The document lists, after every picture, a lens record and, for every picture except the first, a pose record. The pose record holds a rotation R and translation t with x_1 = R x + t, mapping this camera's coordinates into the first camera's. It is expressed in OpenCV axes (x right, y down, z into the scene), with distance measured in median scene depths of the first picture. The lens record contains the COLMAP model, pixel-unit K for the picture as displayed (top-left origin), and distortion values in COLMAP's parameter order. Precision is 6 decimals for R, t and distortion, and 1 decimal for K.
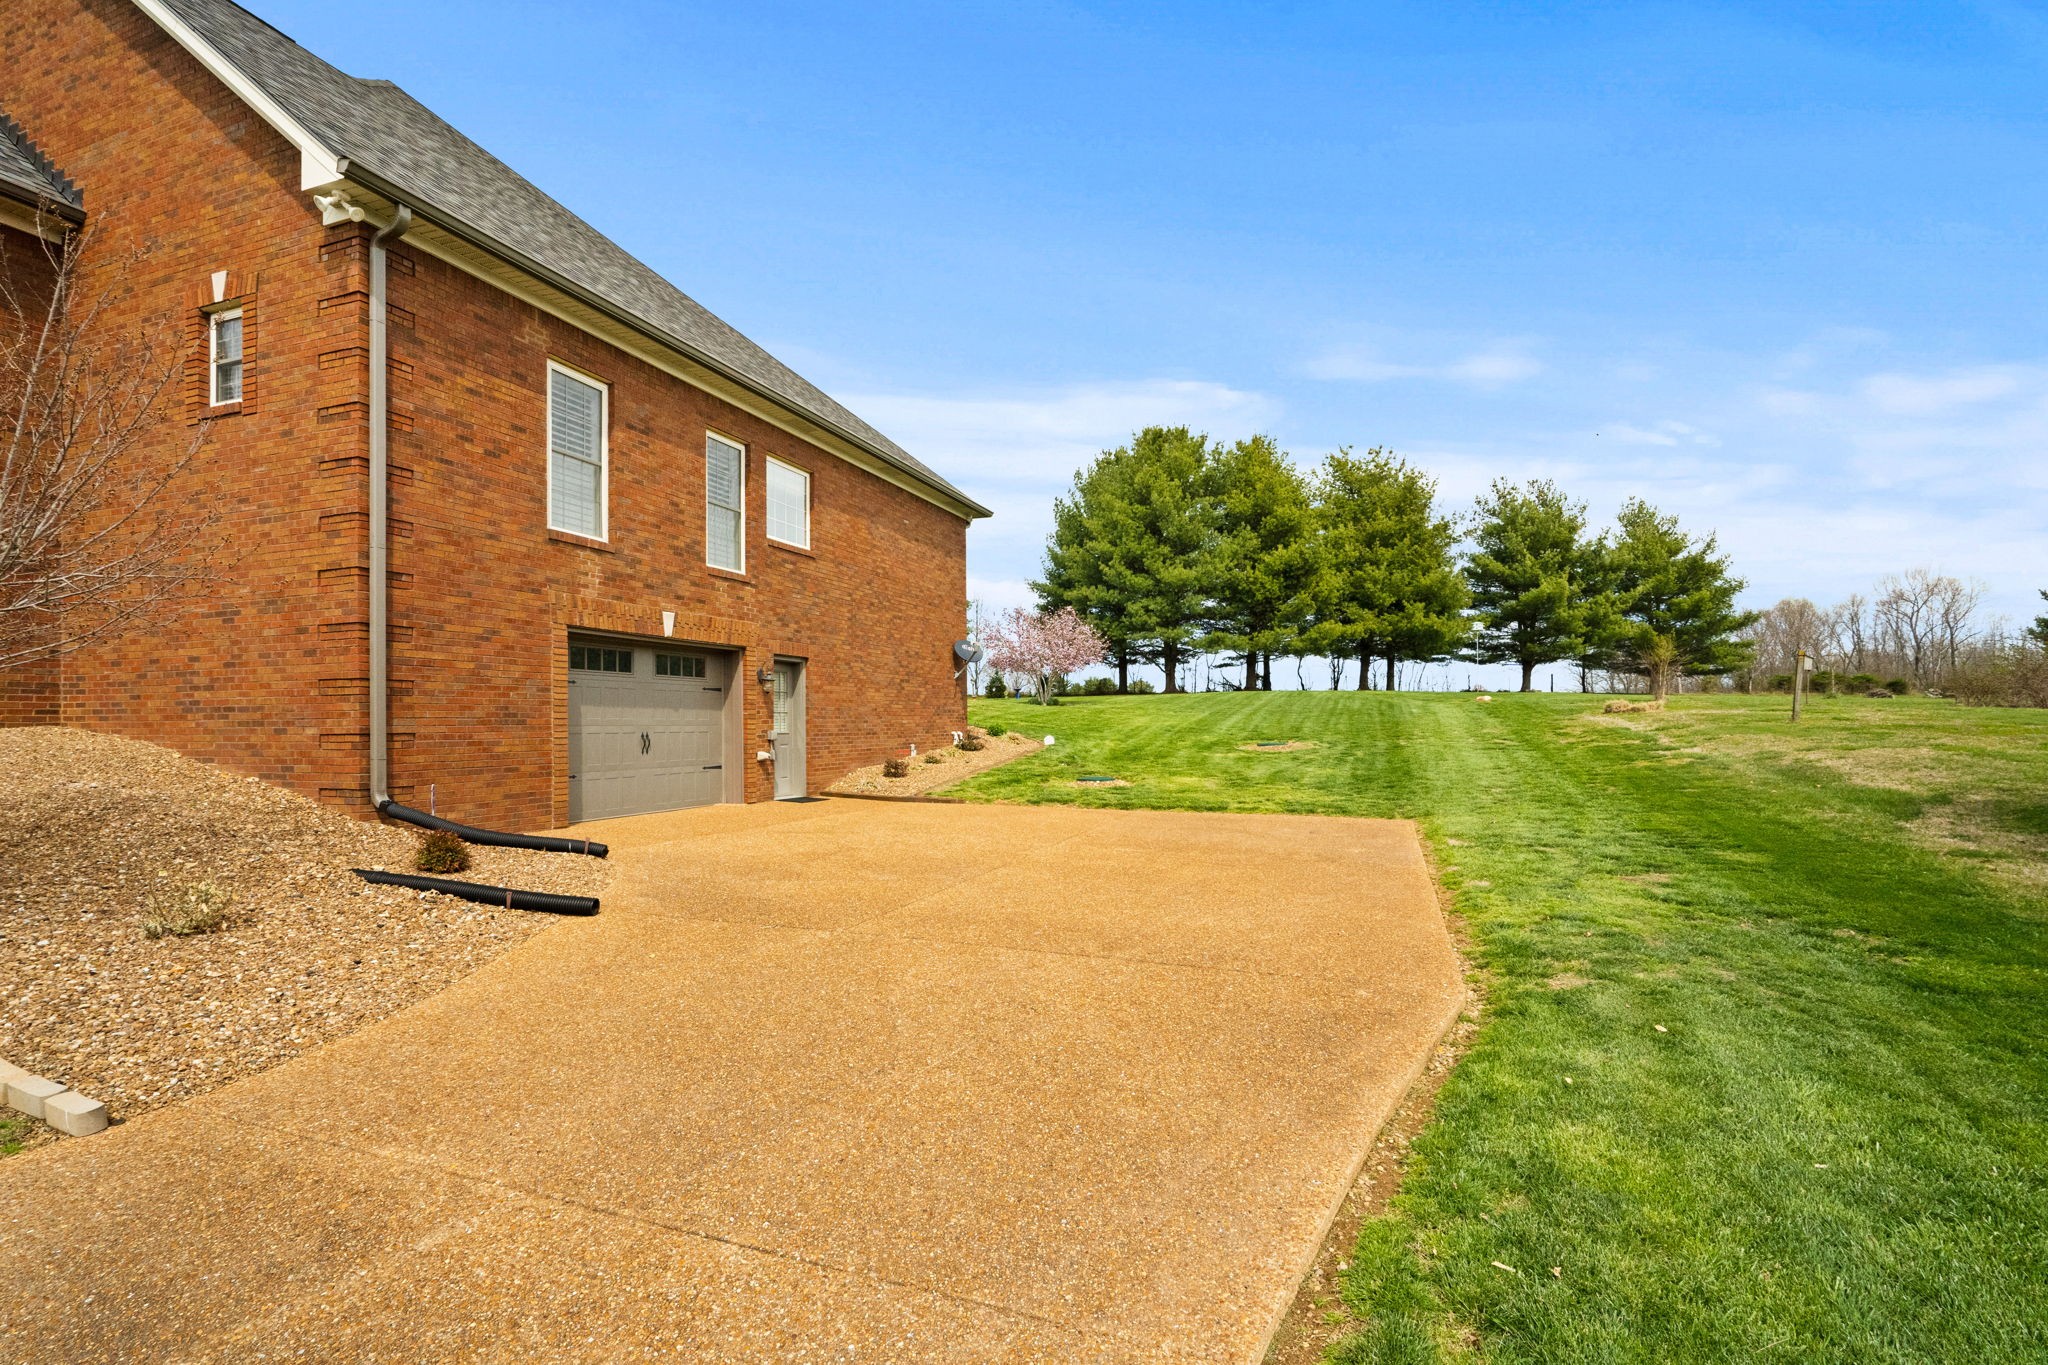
lens RADIAL K [[921.5, 0, 1020.6], [0, 921.5, 713.5], [0, 0, 1]] dist [0.002869, 0.000603]
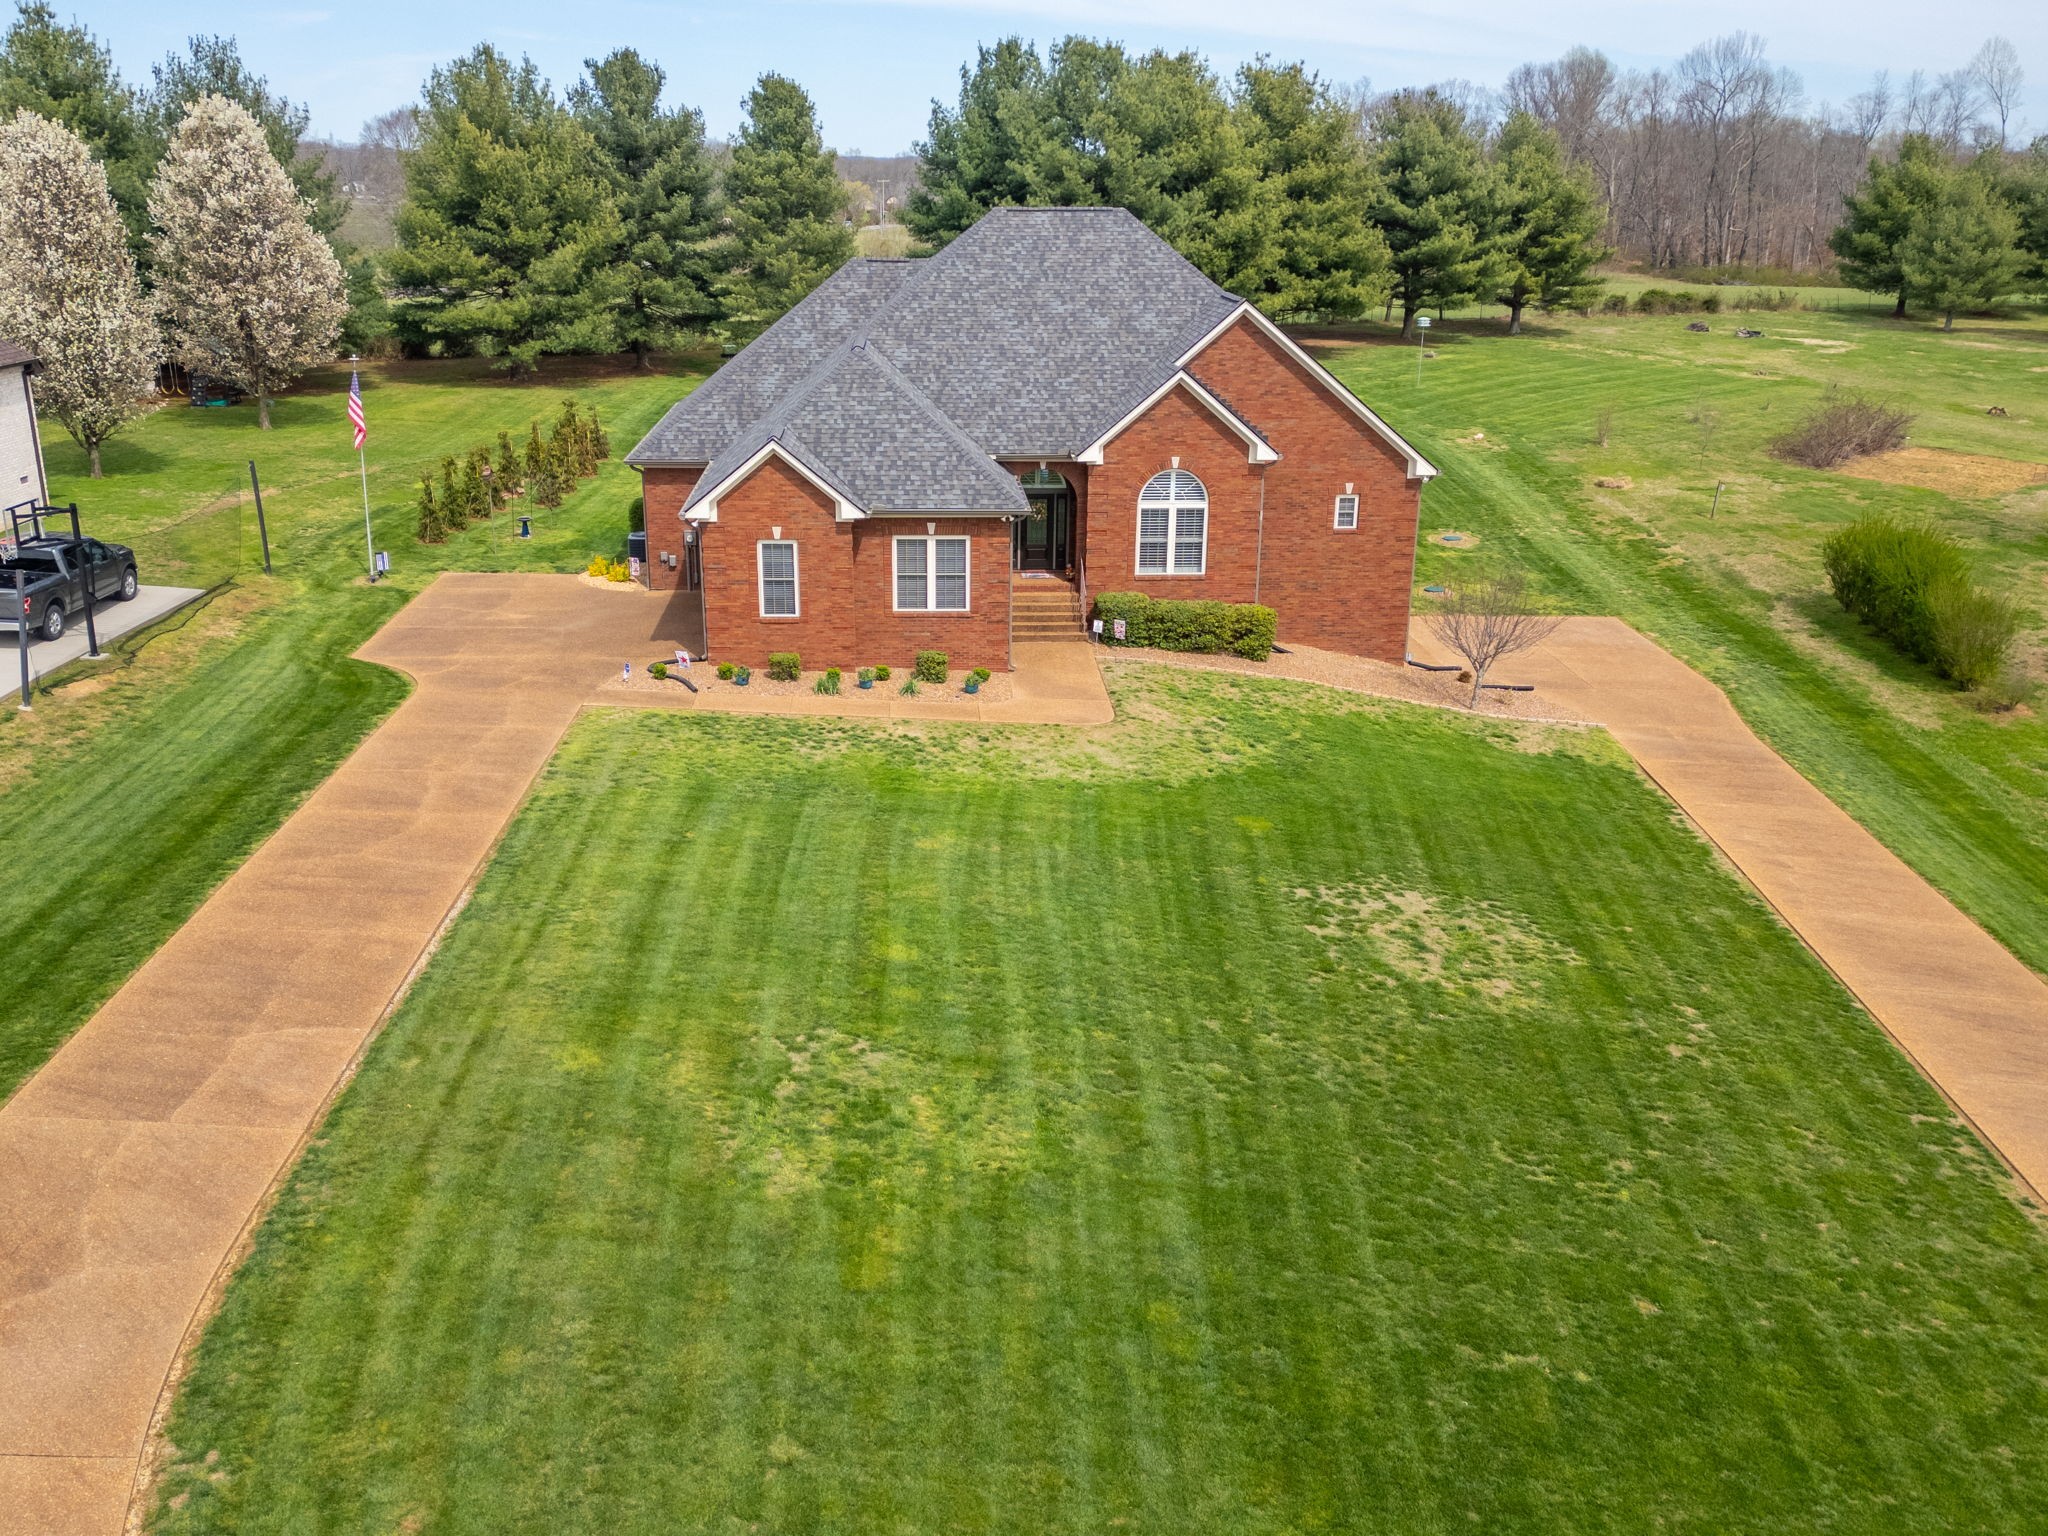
lens RADIAL K [[1701.6, 0, 998.9], [0, 1701.6, 677.4], [0, 0, 1]] dist [0.079448, -0.010229]
pose [[0.917894, -0.092085, 0.385994, -2.965221], [-0.023746, 0.958214, 0.285066, -1.033809], [-0.396115, -0.270827, 0.877352, -2.504514]]
